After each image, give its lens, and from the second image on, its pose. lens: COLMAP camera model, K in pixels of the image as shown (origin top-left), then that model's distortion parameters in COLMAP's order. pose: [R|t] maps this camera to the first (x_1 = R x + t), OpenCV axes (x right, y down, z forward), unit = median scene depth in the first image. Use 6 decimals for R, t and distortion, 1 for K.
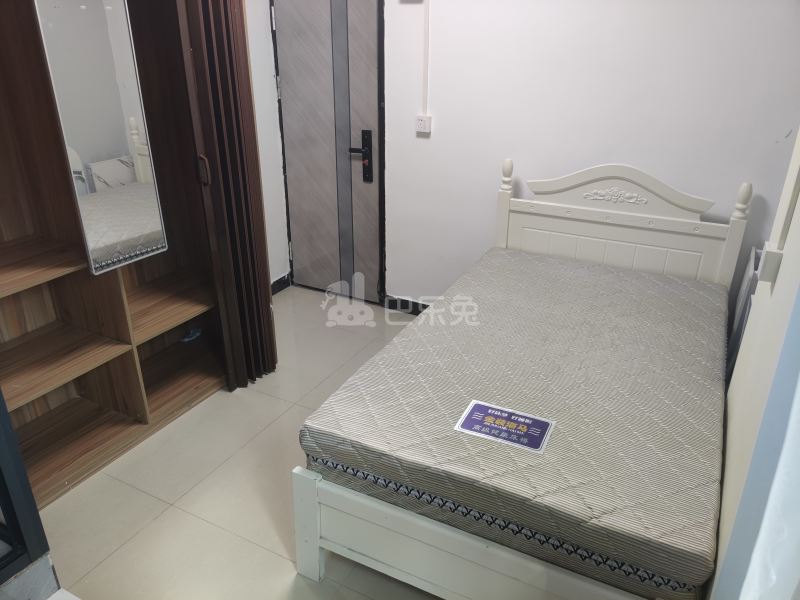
lens RADIAL K [[608.1, 0, 410.0], [0, 608.1, 299.5], [0, 0, 1]] dist [0.064967, -0.101782]
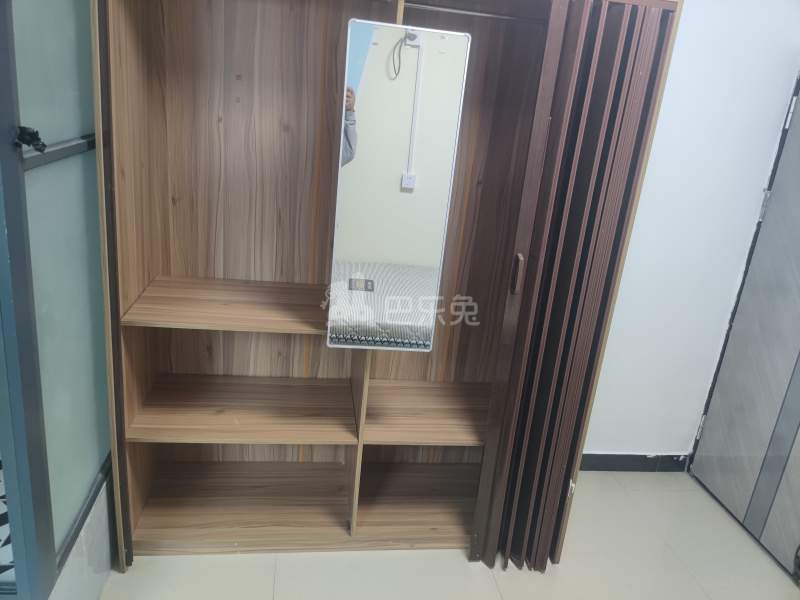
lens RADIAL K [[608.1, 0, 410.0], [0, 608.1, 299.5], [0, 0, 1]] dist [0.064967, -0.101782]
pose [[0.582380, 0.292848, -0.758336, 0.142465], [-0.419367, 0.907374, 0.028341, -0.133812], [0.696394, 0.301516, 0.651248, 0.396038]]
